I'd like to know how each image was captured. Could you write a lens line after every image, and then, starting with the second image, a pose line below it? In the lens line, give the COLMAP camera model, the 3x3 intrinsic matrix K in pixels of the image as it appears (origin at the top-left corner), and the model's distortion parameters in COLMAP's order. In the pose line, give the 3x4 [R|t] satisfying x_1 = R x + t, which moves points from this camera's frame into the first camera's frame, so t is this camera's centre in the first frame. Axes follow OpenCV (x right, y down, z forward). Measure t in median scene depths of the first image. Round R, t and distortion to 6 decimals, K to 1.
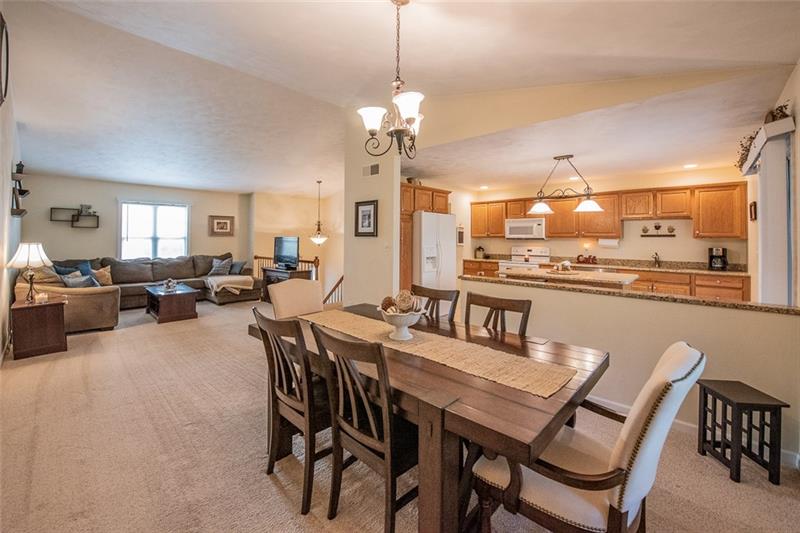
lens RADIAL K [[328.1, 0, 397.0], [0, 328.1, 236.2], [0, 0, 1]] dist [-0.009396, -0.002053]
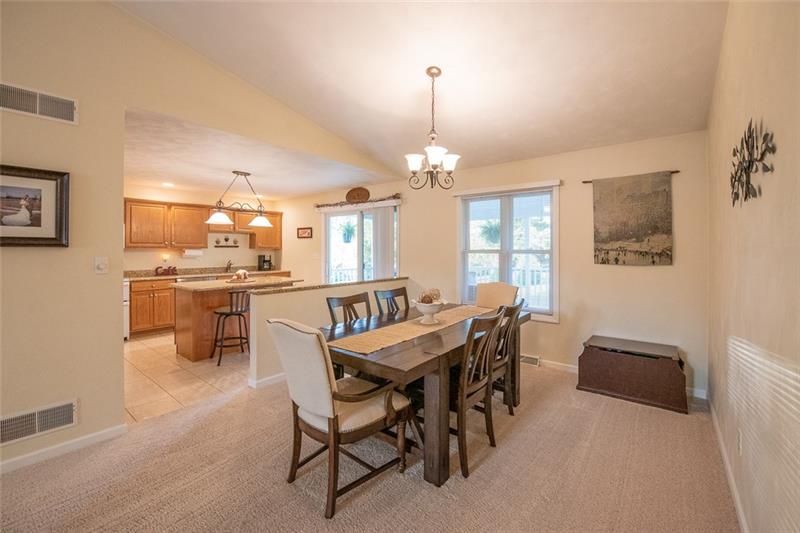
lens RADIAL K [[328.1, 0, 405.0], [0, 328.1, 253.9], [0, 0, 1]] dist [-0.009396, -0.002053]
pose [[-0.073776, -0.019299, 0.997088, -0.464374], [-0.006460, 0.999801, 0.018873, -0.000811], [-0.997254, -0.005049, -0.073886, 0.420420]]
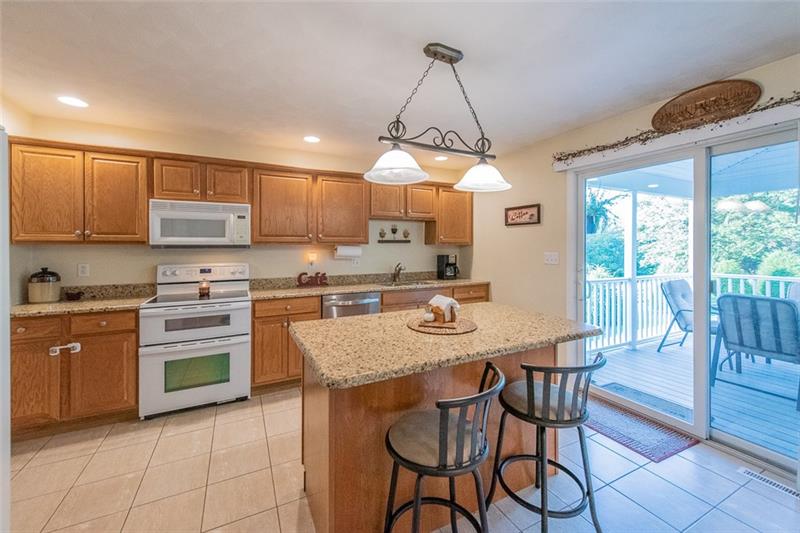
lens RADIAL K [[328.1, 0, 415.3], [0, 328.1, 246.3], [0, 0, 1]] dist [-0.009396, -0.002053]
pose [[0.321467, -0.005368, 0.946906, 0.067134], [-0.000414, 0.999983, 0.005809, 0.005790], [-0.946921, -0.002259, 0.321459, 0.690004]]
